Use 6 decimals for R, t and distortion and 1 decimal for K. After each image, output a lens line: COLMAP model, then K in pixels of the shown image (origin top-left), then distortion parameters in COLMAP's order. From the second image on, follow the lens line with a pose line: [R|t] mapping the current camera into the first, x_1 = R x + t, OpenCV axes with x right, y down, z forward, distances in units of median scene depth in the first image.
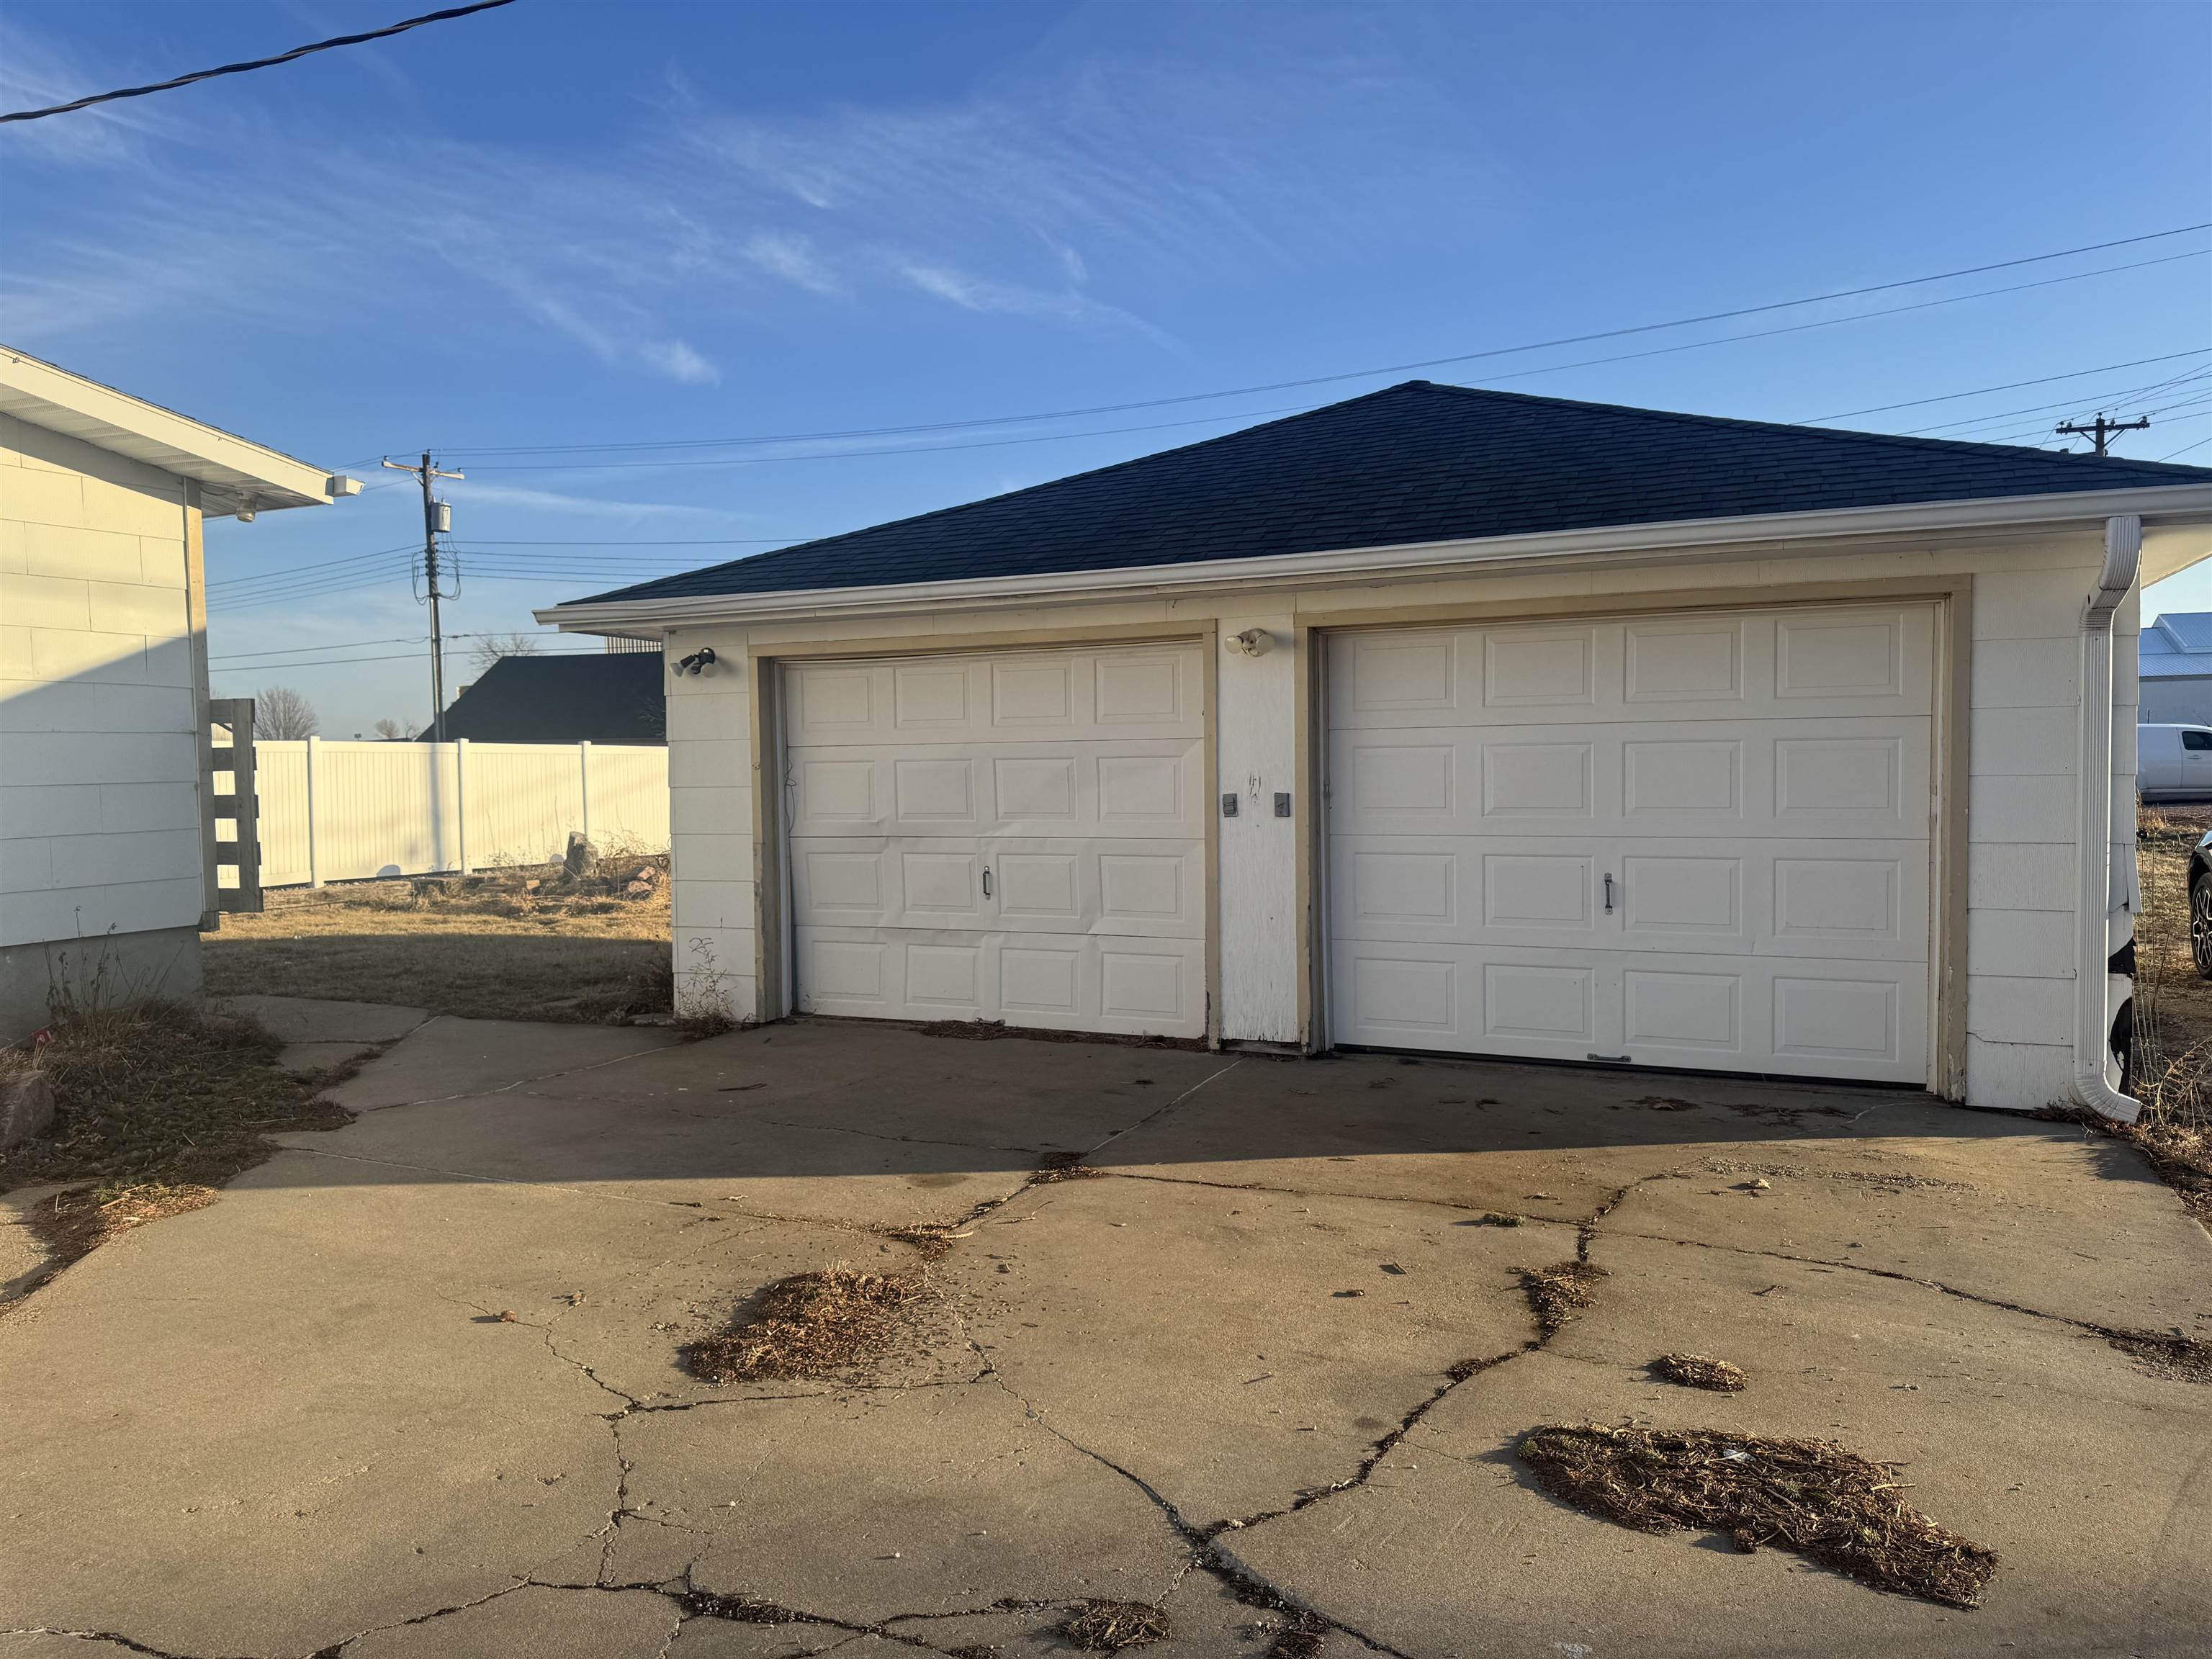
lens RADIAL K [[1537.0, 0, 1106.0], [0, 1537.0, 829.5], [0, 0, 1]] dist [0.083511, -0.168500]
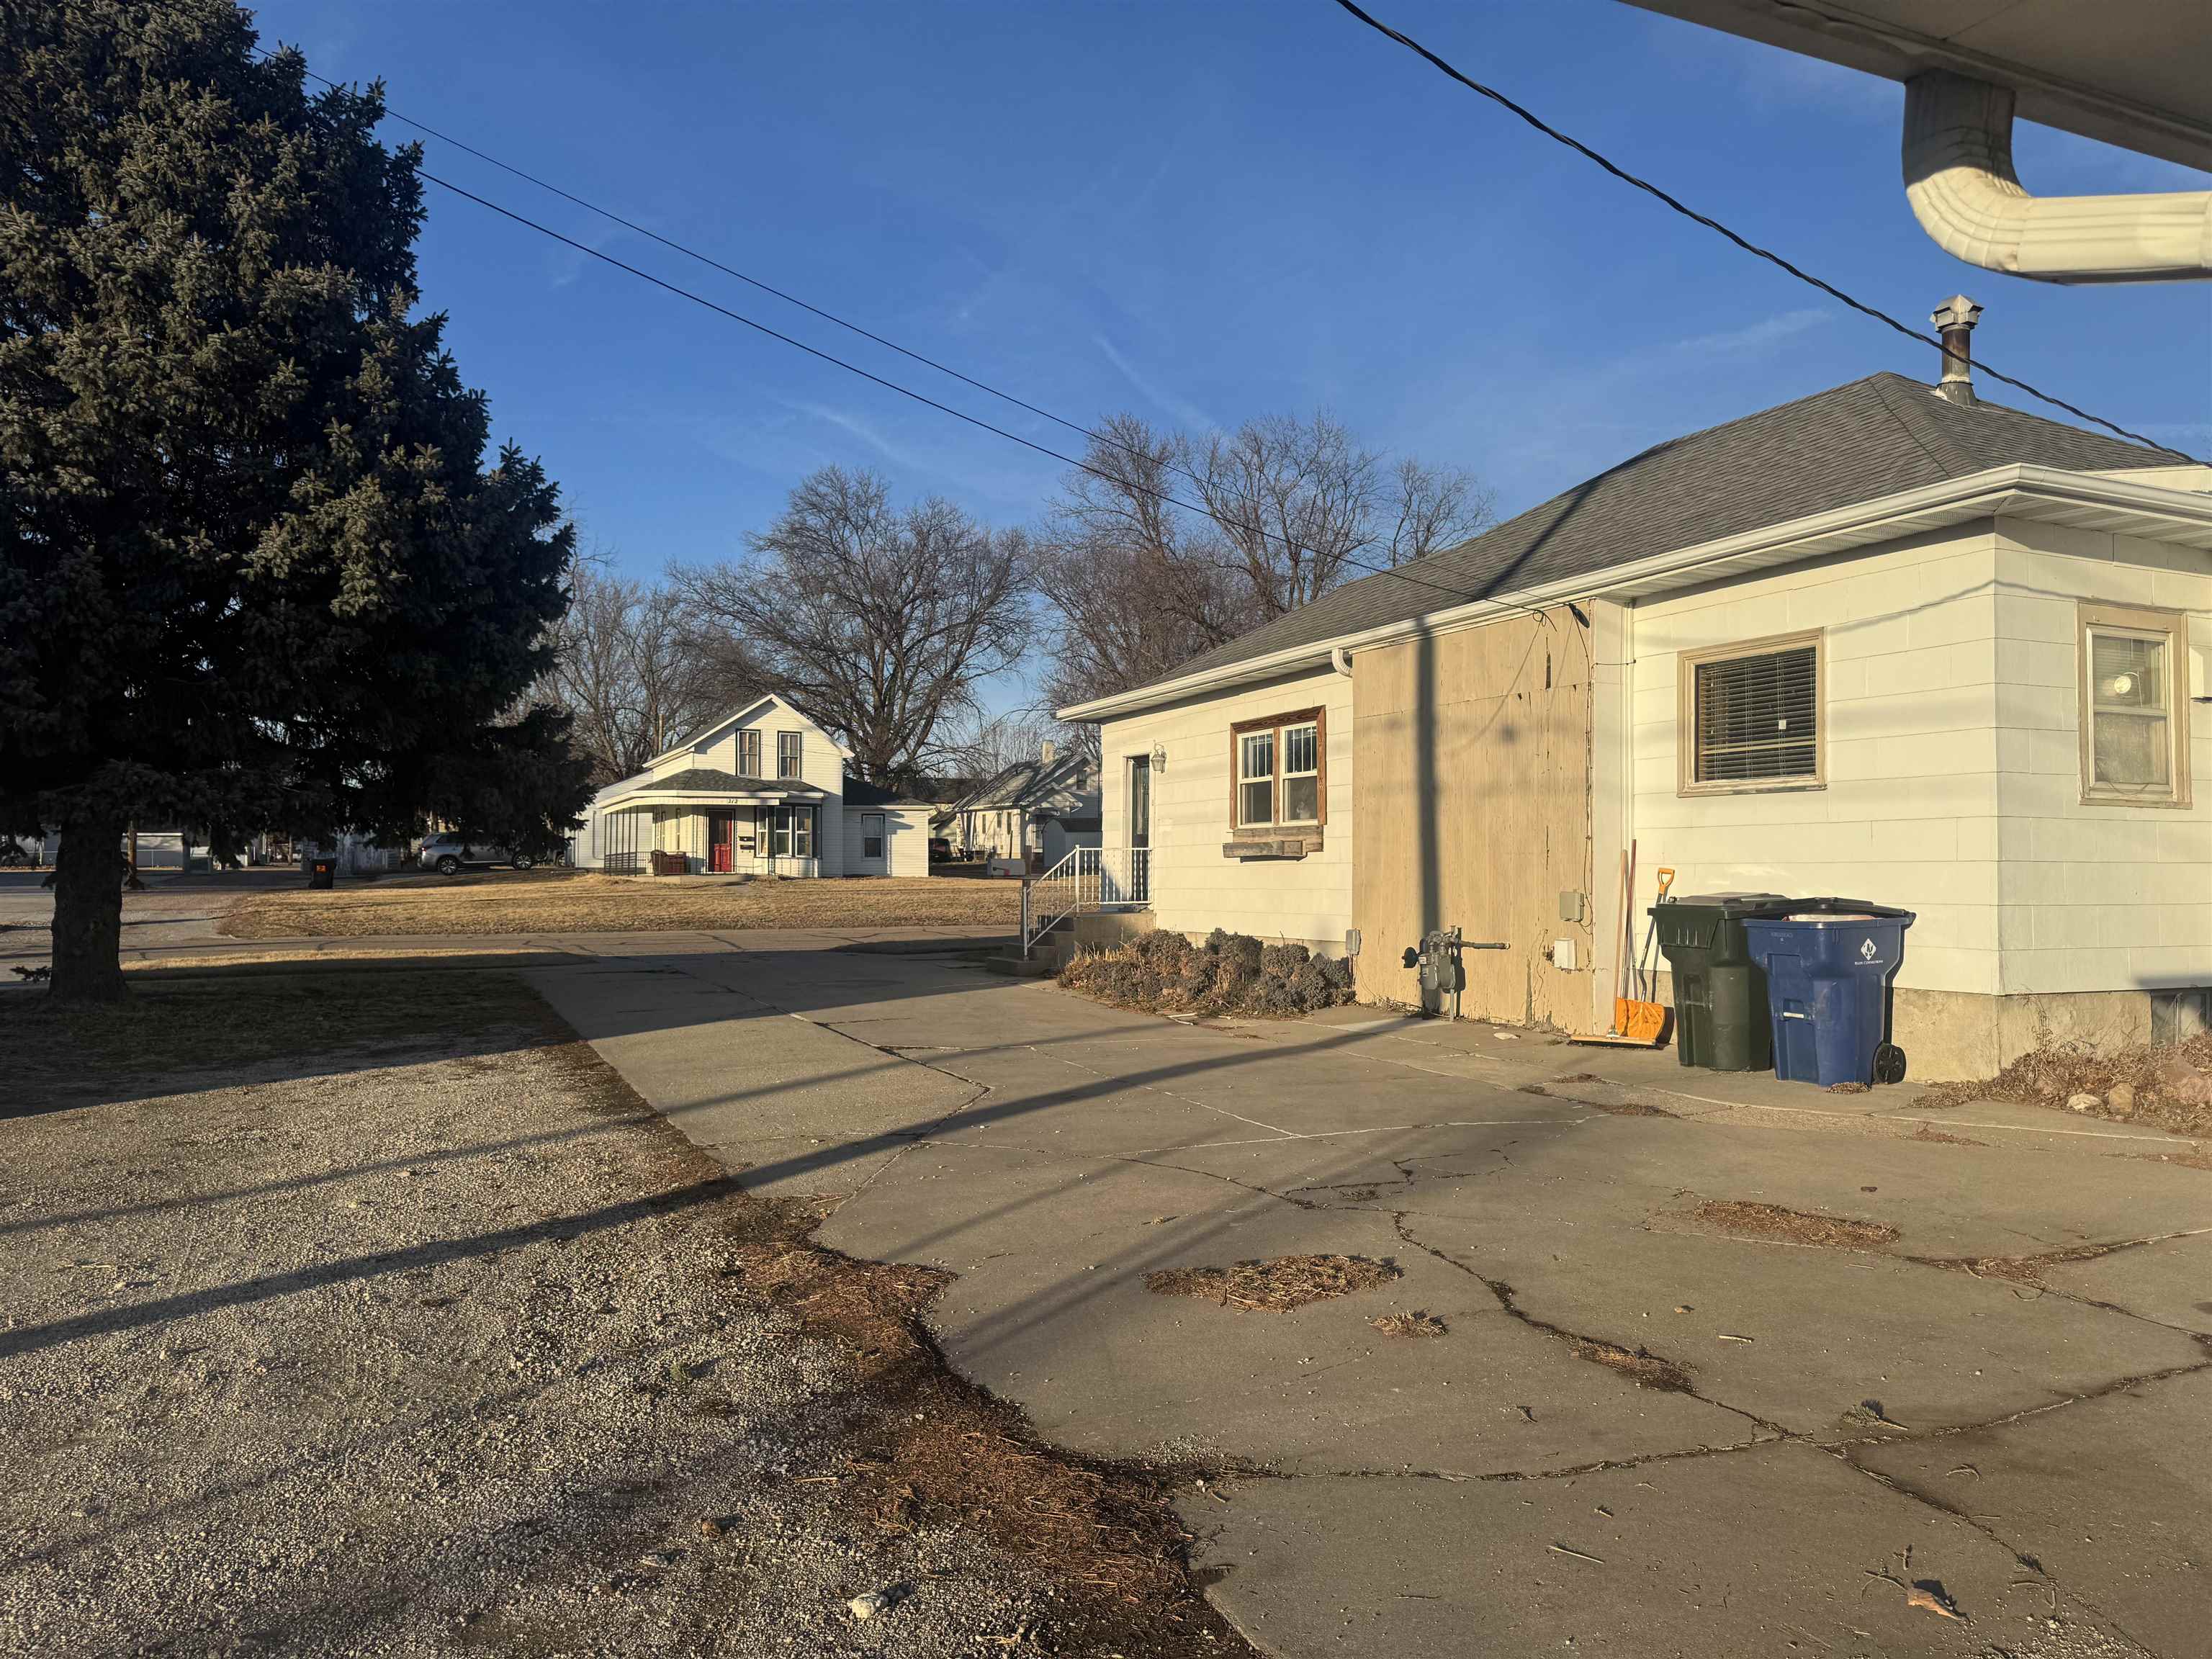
lens RADIAL K [[1537.0, 0, 1106.0], [0, 1537.0, 829.5], [0, 0, 1]] dist [0.083511, -0.168500]
pose [[-0.666748, 0.001500, -0.745281, 1.255549], [-0.015877, 0.999742, 0.016217, -0.083459], [0.745114, 0.022645, -0.666553, 1.348220]]
